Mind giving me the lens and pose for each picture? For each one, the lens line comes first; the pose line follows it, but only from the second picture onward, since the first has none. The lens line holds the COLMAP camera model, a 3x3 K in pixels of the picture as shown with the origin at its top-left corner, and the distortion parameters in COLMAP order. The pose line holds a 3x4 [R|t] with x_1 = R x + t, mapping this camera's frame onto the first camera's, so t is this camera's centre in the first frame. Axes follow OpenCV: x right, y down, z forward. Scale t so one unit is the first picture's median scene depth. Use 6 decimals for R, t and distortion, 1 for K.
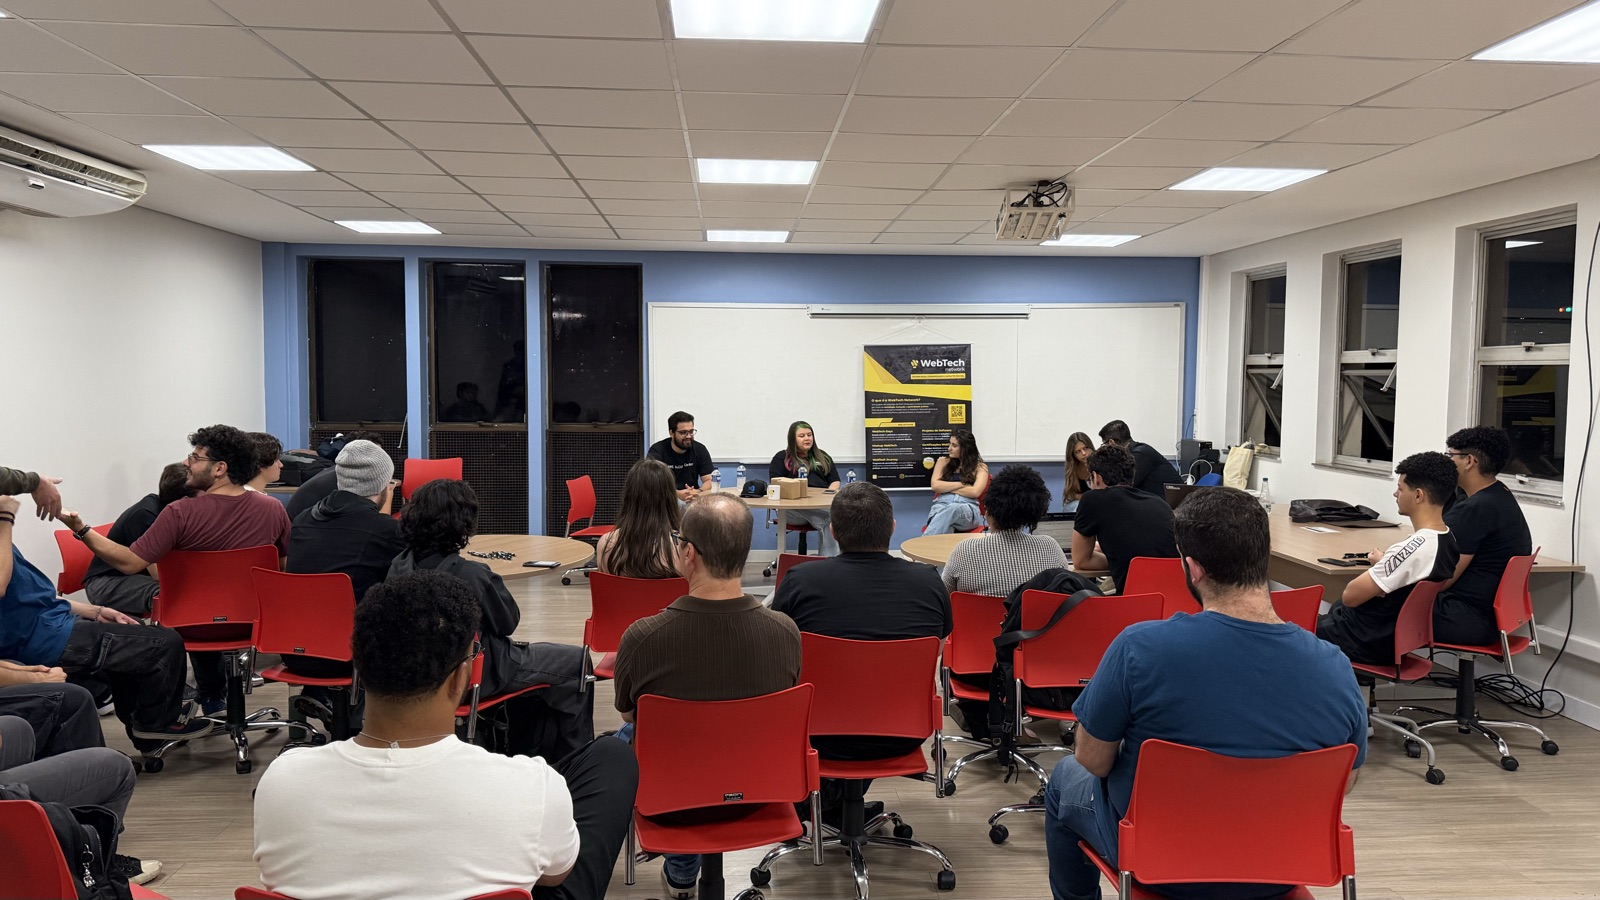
lens RADIAL K [[1129.9, 0, 793.6], [0, 1129.9, 458.9], [0, 0, 1]] dist [0.070611, -0.070363]
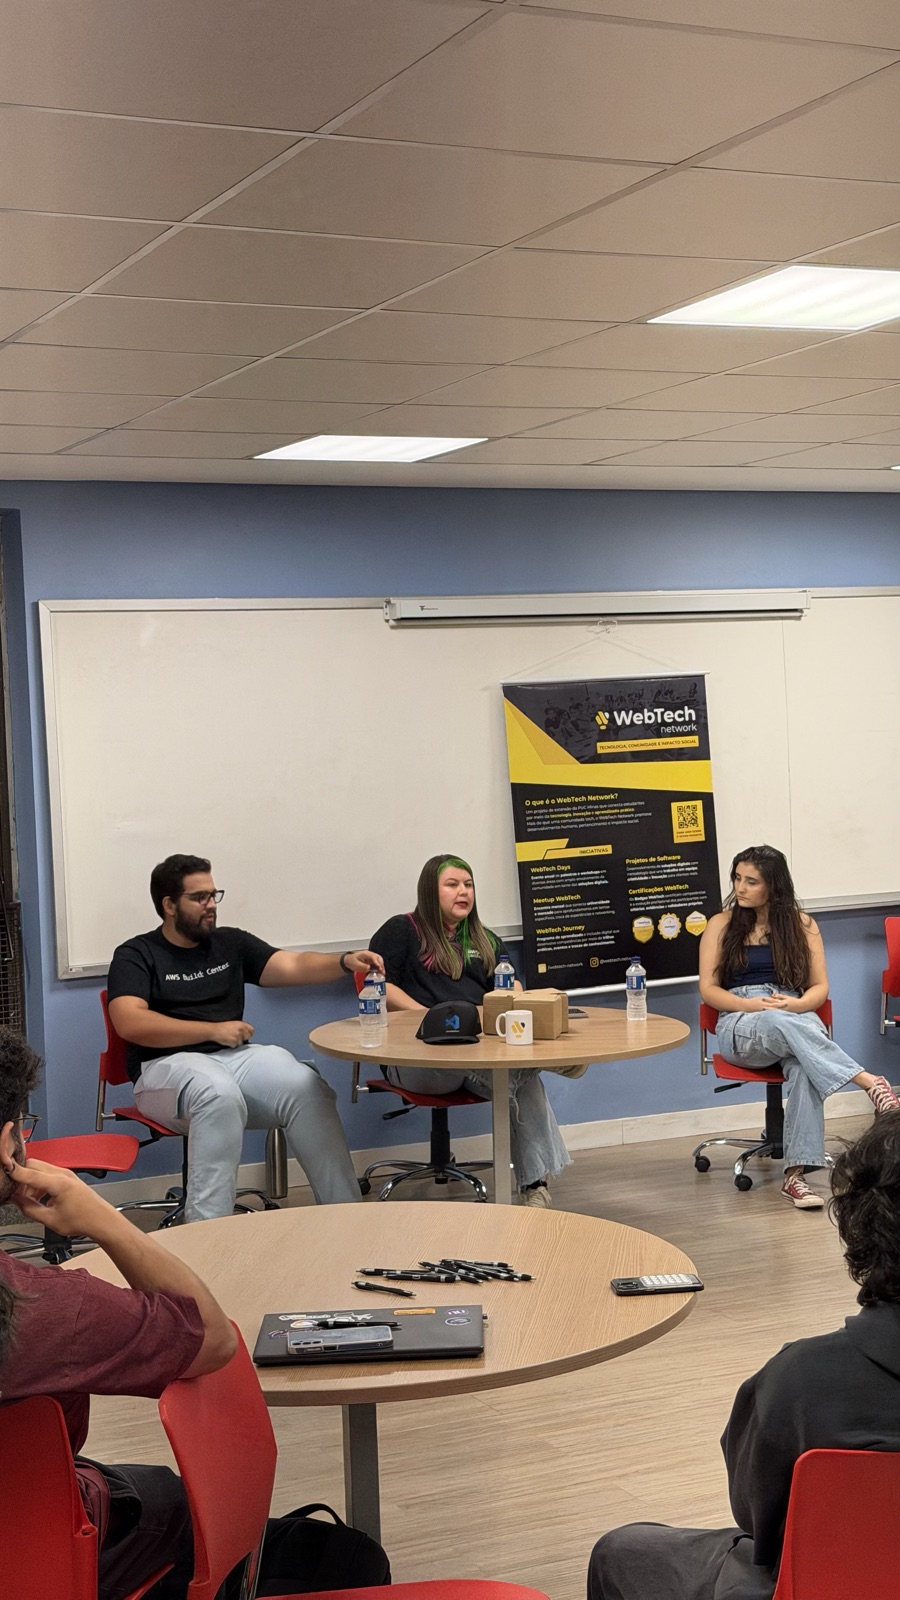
lens RADIAL K [[2250.5, 0, 437.4], [0, 2250.5, 796.6], [0, 0, 1]] dist [0.124194, 0.000000]
pose [[0.925652, -0.053460, 0.374581, -0.308466], [0.069079, 0.997207, -0.028386, -0.030871], [-0.372017, 0.052151, 0.926760, 0.162327]]
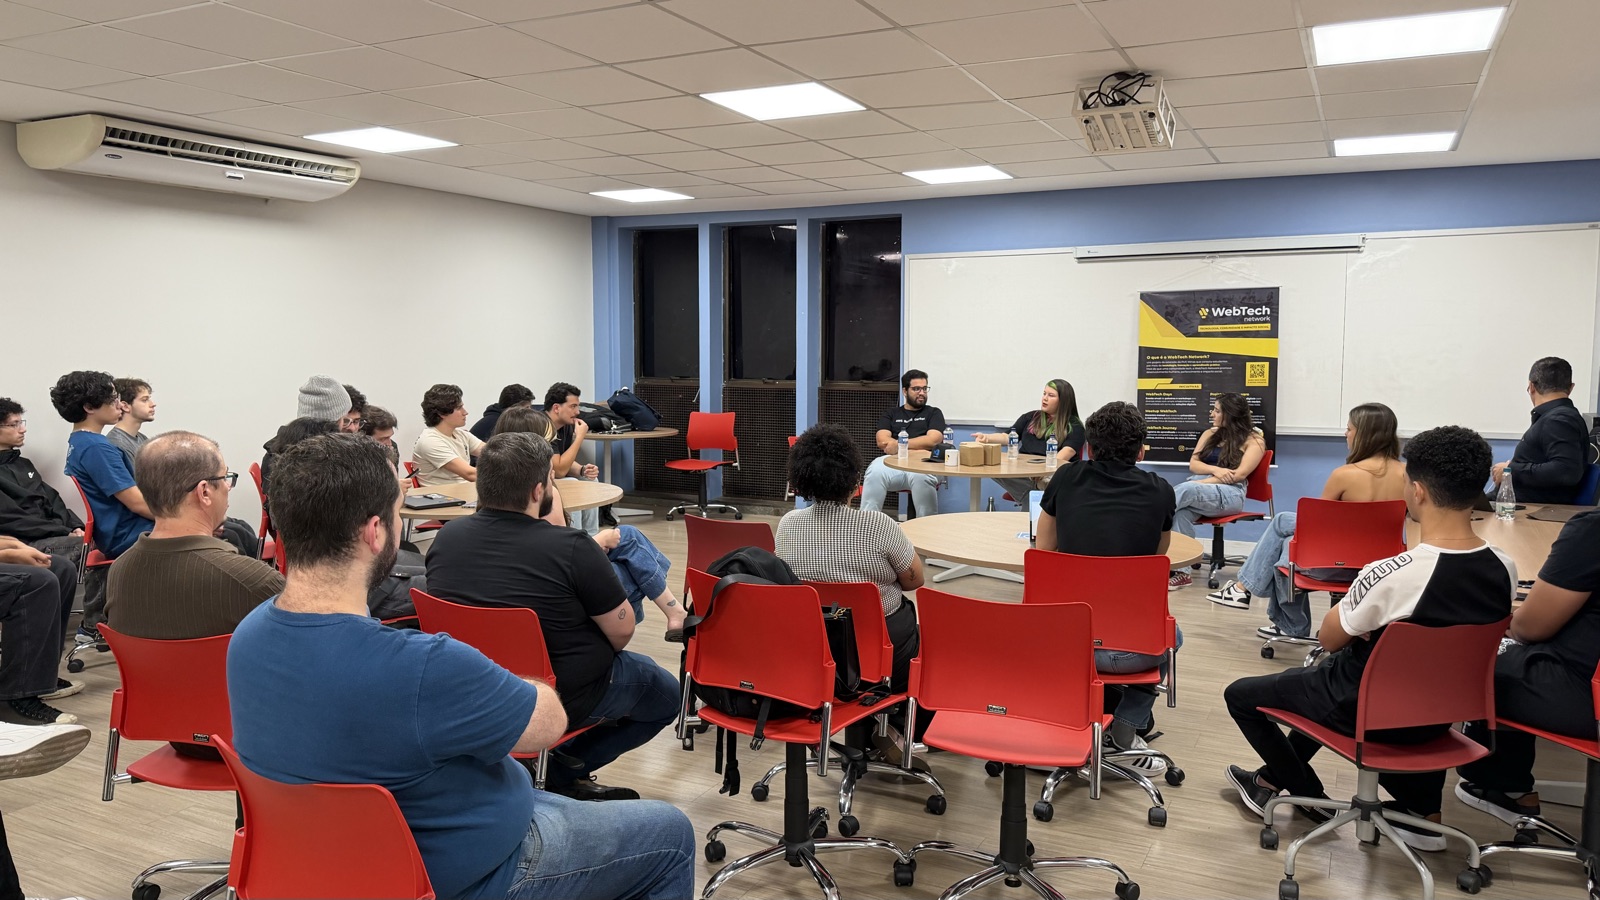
lens RADIAL K [[1129.9, 0, 782.8], [0, 1129.9, 451.5], [0, 0, 1]] dist [0.070611, -0.070363]
pose [[0.860716, 0.044319, -0.507153, 0.270058], [-0.032363, 0.998952, 0.032371, 0.000011], [0.508056, -0.011449, 0.861248, 0.124414]]
